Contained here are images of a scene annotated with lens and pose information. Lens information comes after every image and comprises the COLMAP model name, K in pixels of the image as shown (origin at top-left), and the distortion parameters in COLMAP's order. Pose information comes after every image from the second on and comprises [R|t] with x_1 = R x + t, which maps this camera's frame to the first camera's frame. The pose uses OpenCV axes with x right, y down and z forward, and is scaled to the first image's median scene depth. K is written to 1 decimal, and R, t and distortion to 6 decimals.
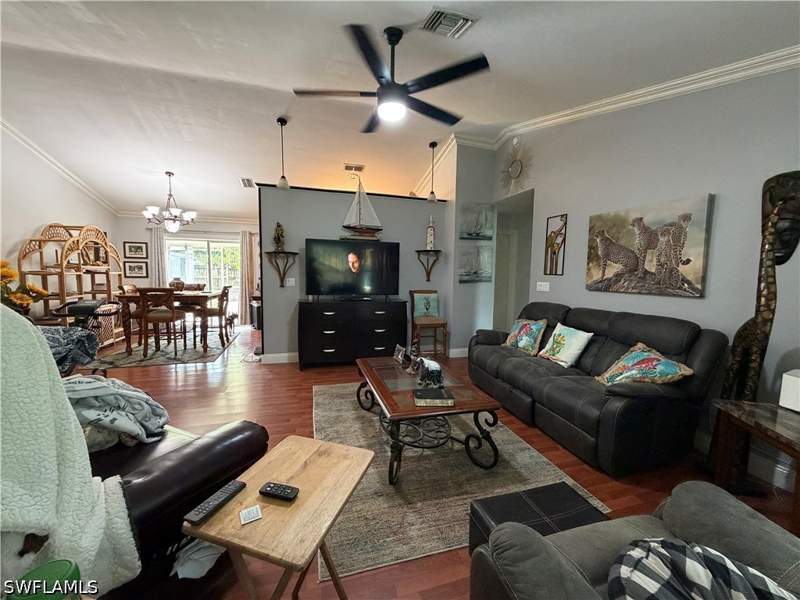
lens RADIAL K [[321.2, 0, 397.8], [0, 321.2, 299.0], [0, 0, 1]] dist [-0.000747, -0.000078]
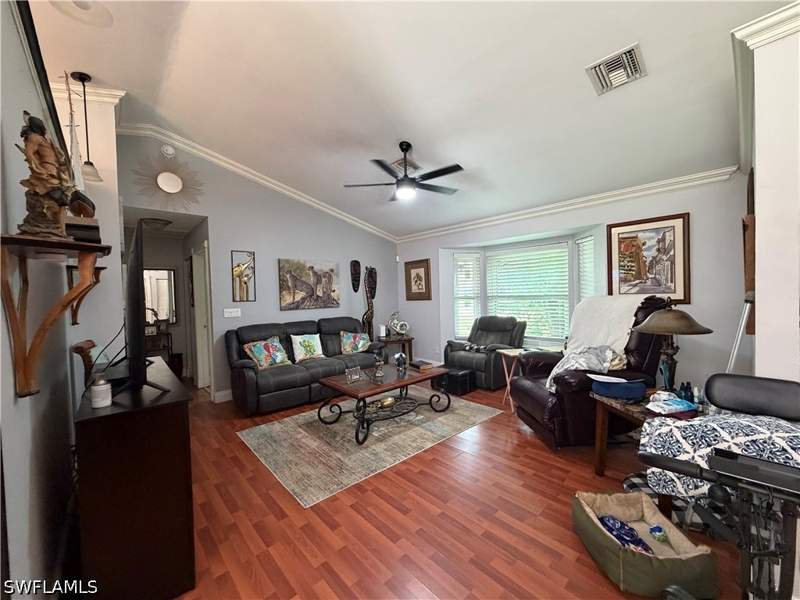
lens RADIAL K [[321.2, 0, 399.7], [0, 321.2, 299.8], [0, 0, 1]] dist [-0.000747, -0.000078]
pose [[-0.445818, -0.019313, 0.894915, -0.980366], [0.098546, 0.992631, 0.070514, -0.132625], [-0.889683, 0.119627, -0.440630, 1.251238]]
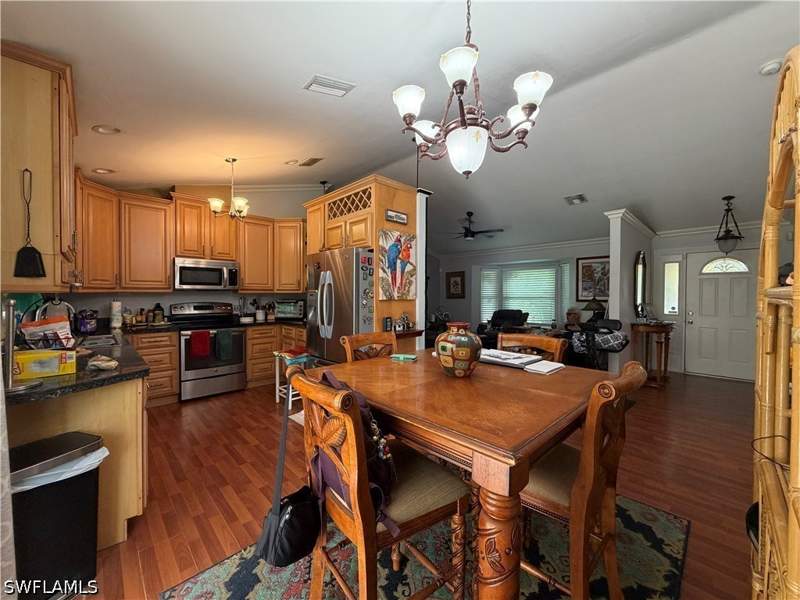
lens RADIAL K [[321.2, 0, 398.1], [0, 321.2, 301.6], [0, 0, 1]] dist [-0.000747, -0.000078]
pose [[-0.467373, -0.028440, 0.883603, -1.716580], [0.067081, 0.995460, 0.067522, -0.193765], [-0.881512, 0.090831, -0.463343, 2.236068]]
